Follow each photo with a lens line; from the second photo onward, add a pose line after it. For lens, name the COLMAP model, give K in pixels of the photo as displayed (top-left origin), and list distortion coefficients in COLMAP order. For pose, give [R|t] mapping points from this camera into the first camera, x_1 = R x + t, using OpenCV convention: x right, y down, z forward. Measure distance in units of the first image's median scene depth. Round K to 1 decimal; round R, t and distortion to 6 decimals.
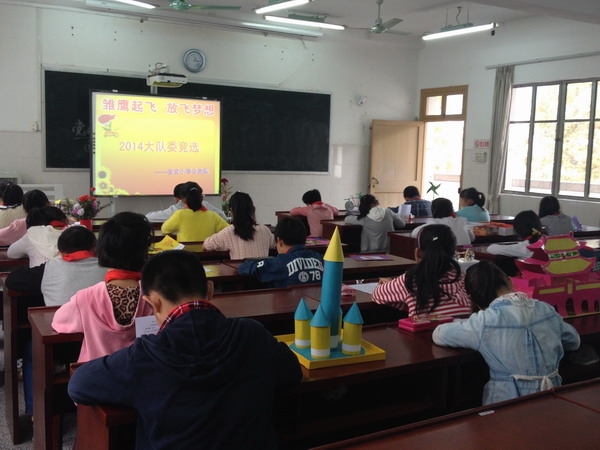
lens RADIAL K [[706.8, 0, 300.5], [0, 706.8, 225.6], [0, 0, 1]] dist [0.005210, 0.000000]
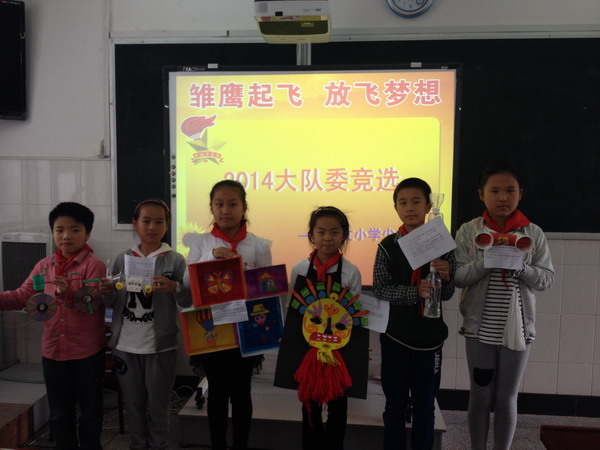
lens RADIAL K [[604.1, 0, 299.5], [0, 604.1, 226.2], [0, 0, 1]] dist [0.011143, 0.000000]
pose [[0.803989, 0.021857, -0.594242, 0.029336], [-0.046969, 0.998536, -0.026820, -0.073798], [0.592786, 0.049474, 0.803839, 0.706845]]
